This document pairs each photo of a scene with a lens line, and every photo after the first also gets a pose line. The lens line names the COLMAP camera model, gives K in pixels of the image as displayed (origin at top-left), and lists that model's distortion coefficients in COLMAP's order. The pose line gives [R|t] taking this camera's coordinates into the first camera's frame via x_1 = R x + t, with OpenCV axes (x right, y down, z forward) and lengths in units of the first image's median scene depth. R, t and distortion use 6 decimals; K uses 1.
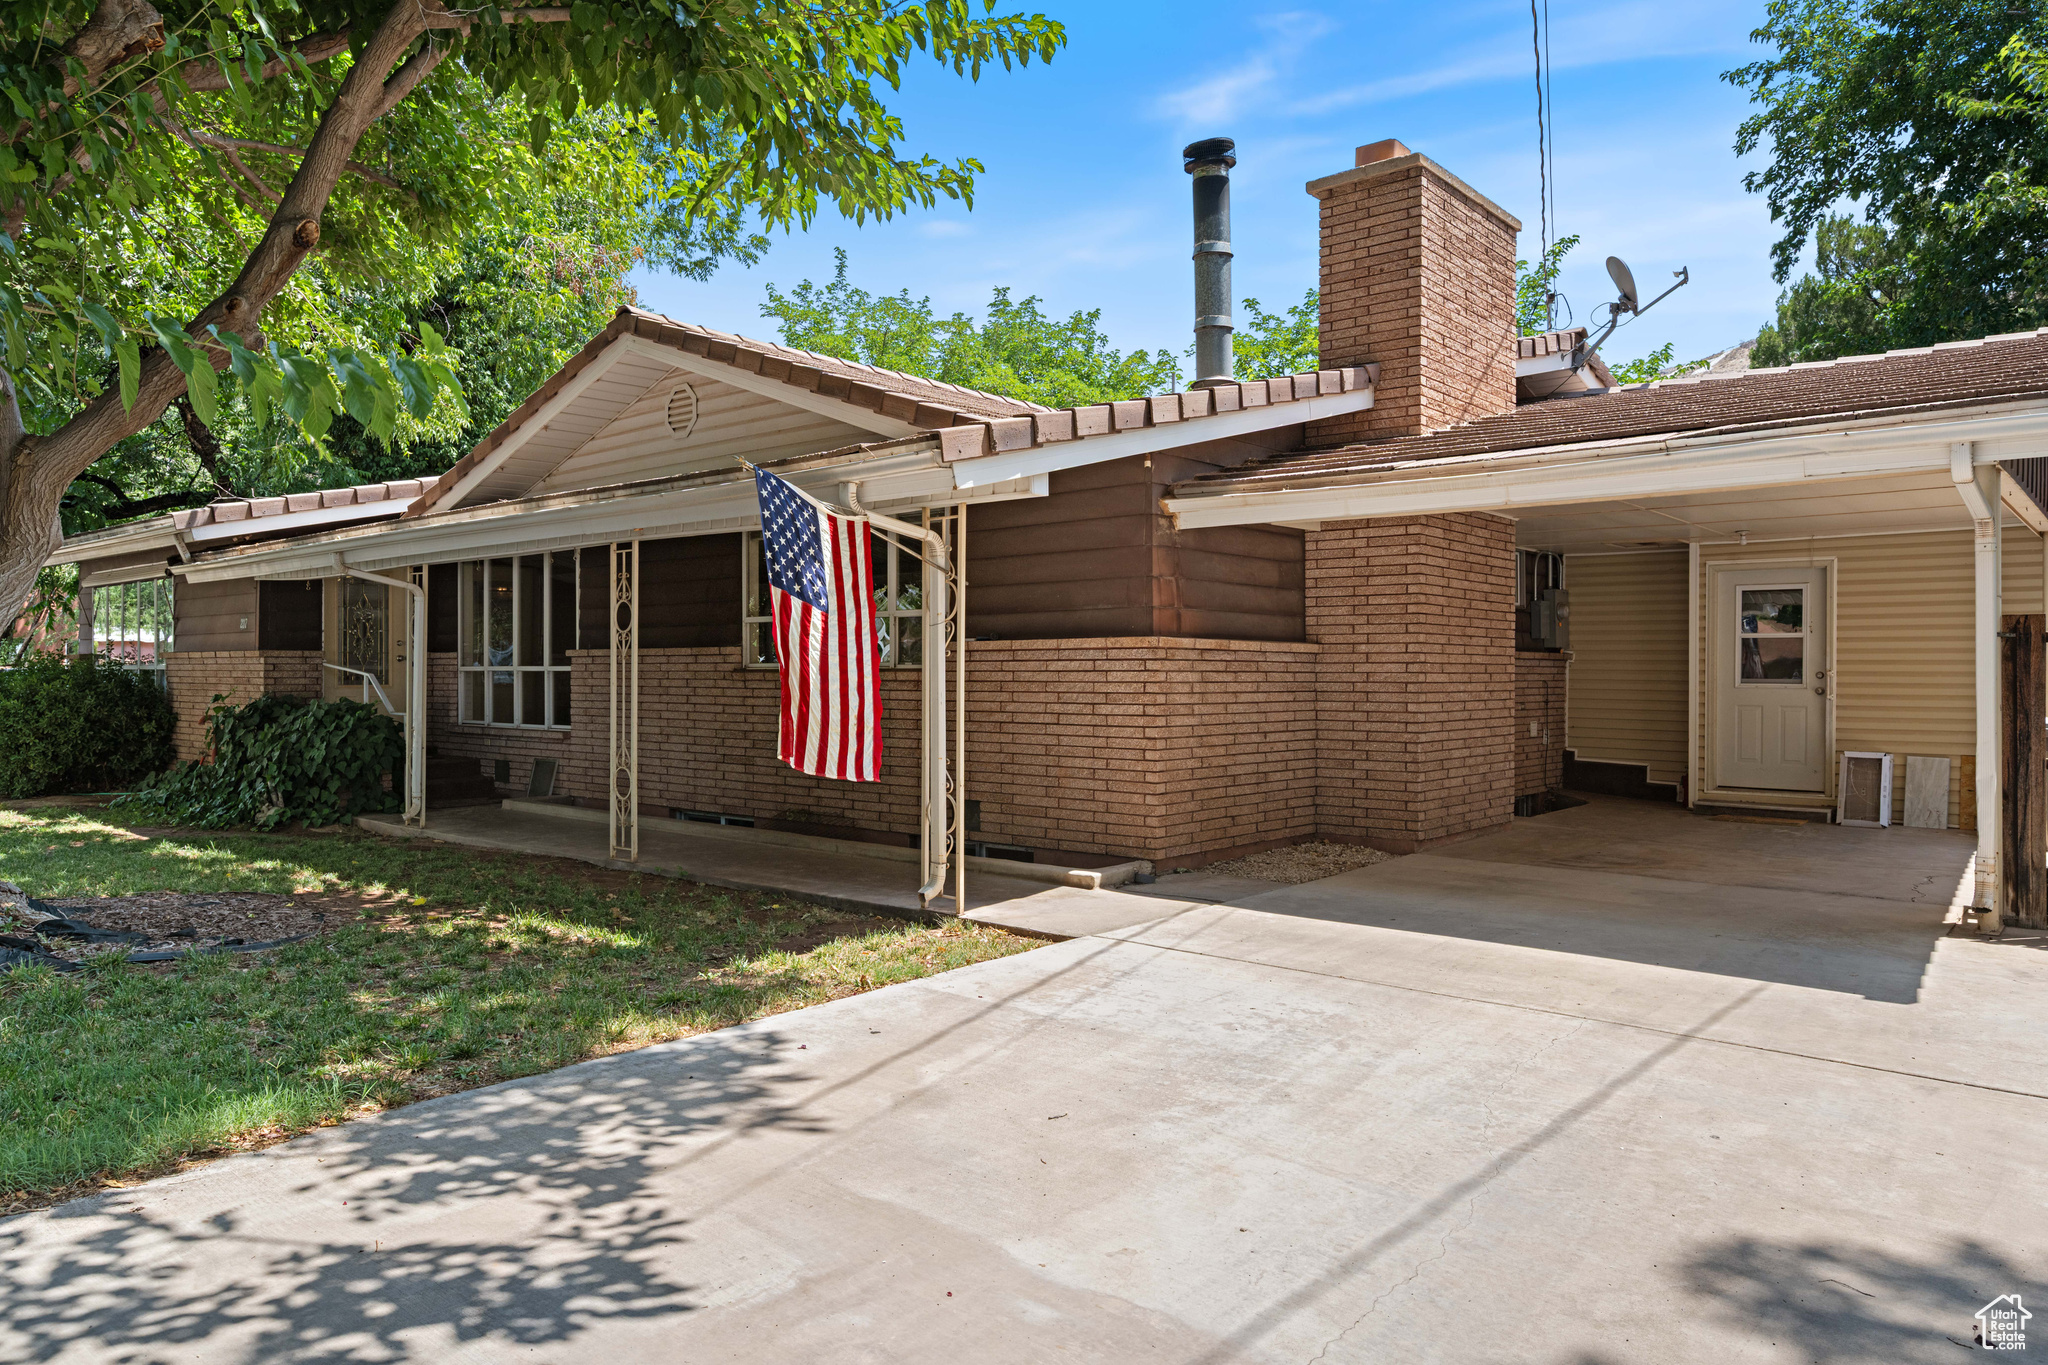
lens RADIAL K [[1351.3, 0, 1024.9], [0, 1351.3, 668.9], [0, 0, 1]] dist [-0.001656, -0.001240]
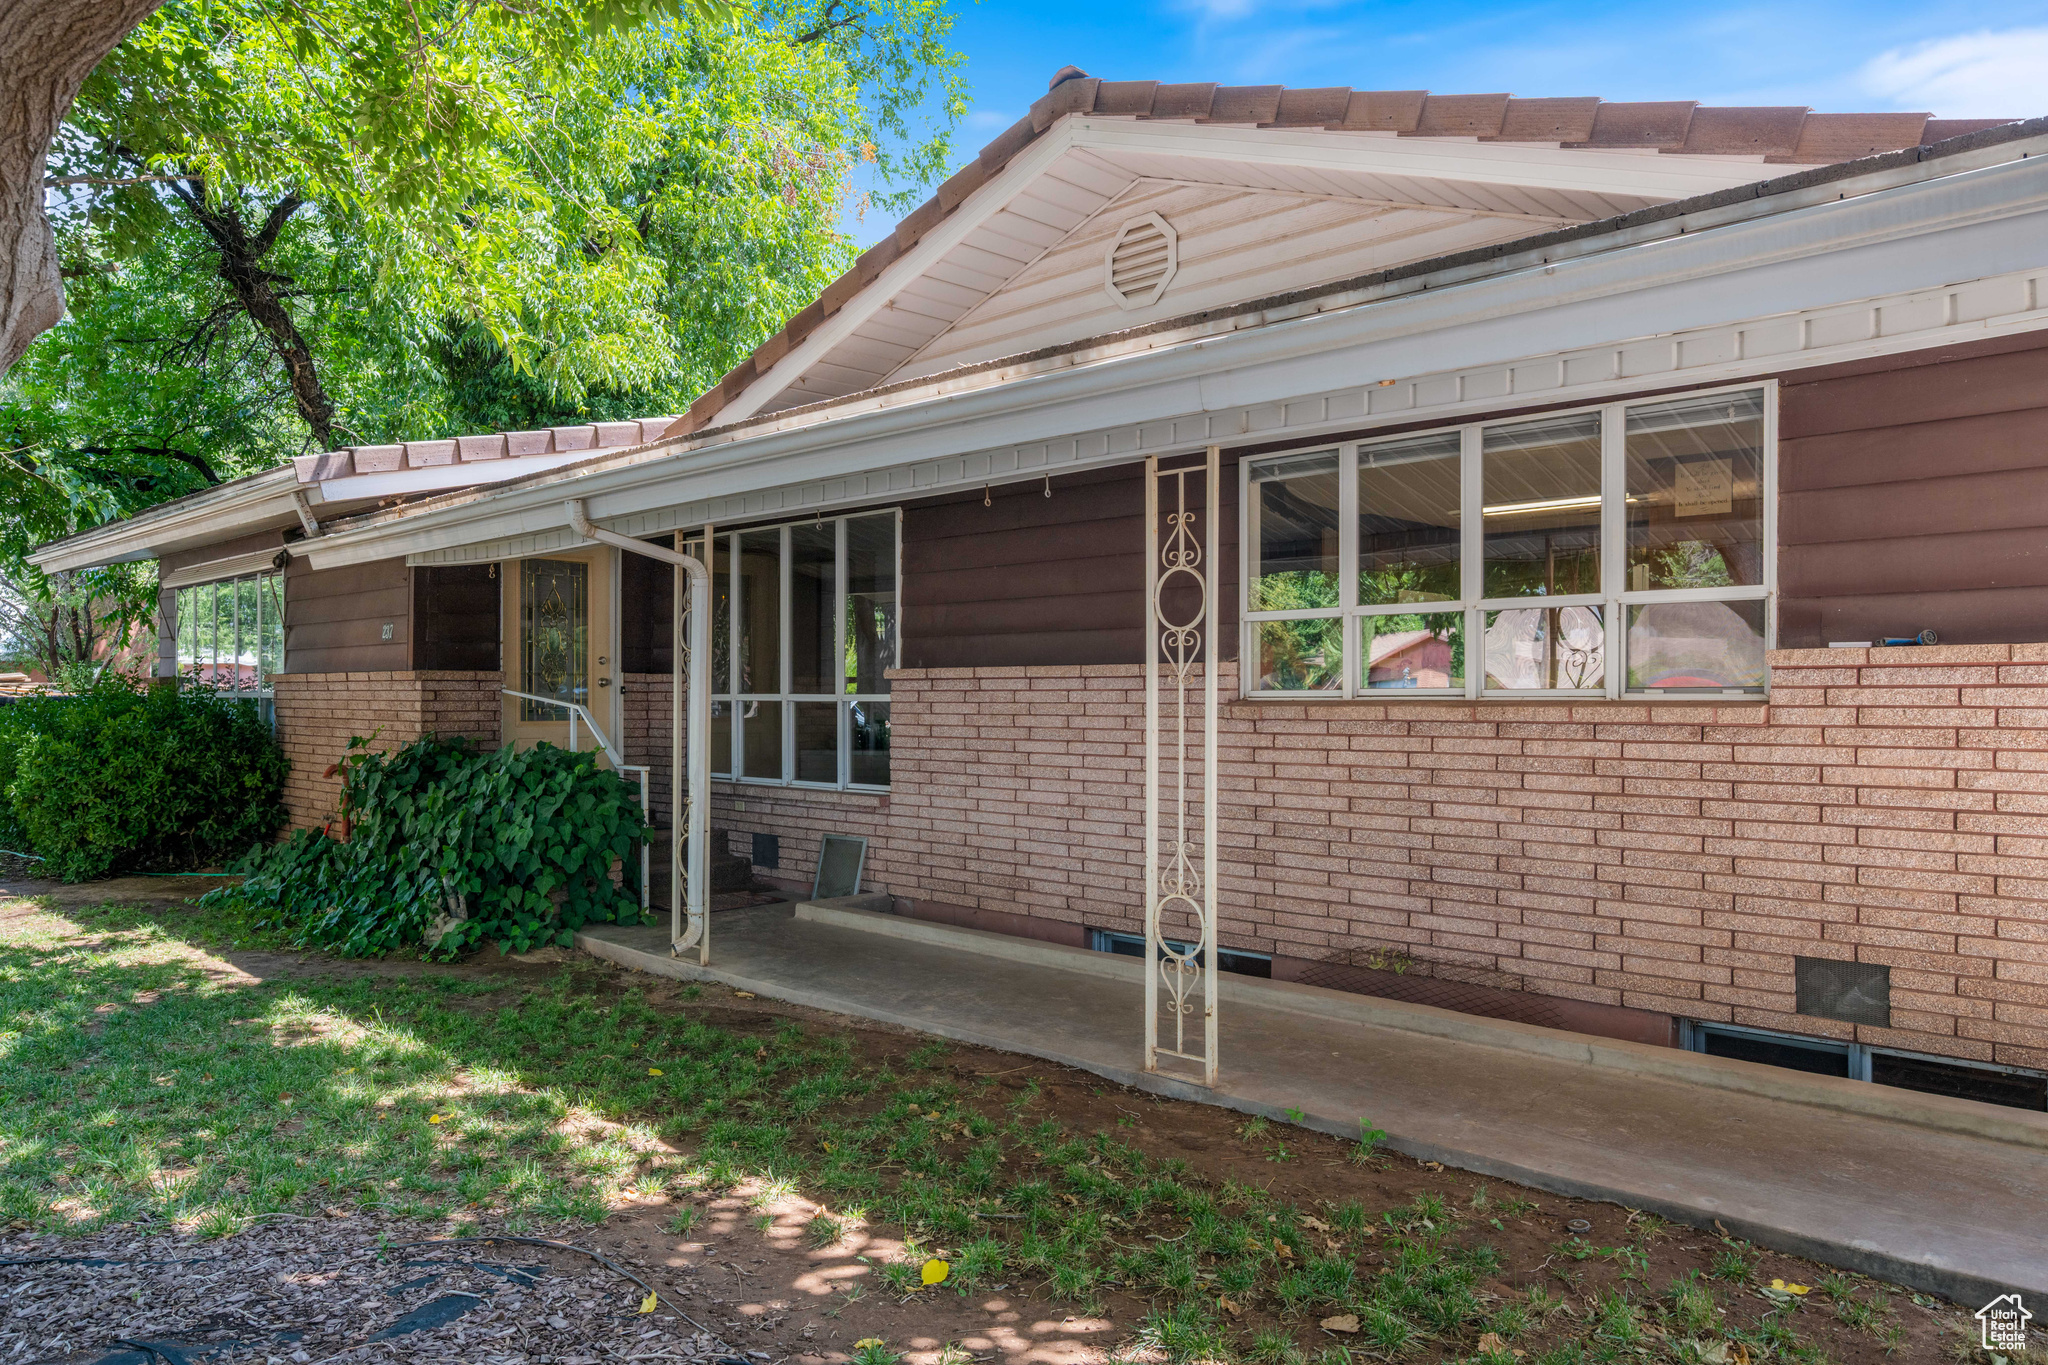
lens RADIAL K [[1355.1, 0, 1024.6], [0, 1355.1, 700.0], [0, 0, 1]] dist [-0.006965, 0.002152]
pose [[0.998930, 0.000243, -0.046238, -0.242152], [-0.000016, 0.999988, 0.004901, -0.002471], [0.046238, -0.004895, 0.998918, 0.355564]]
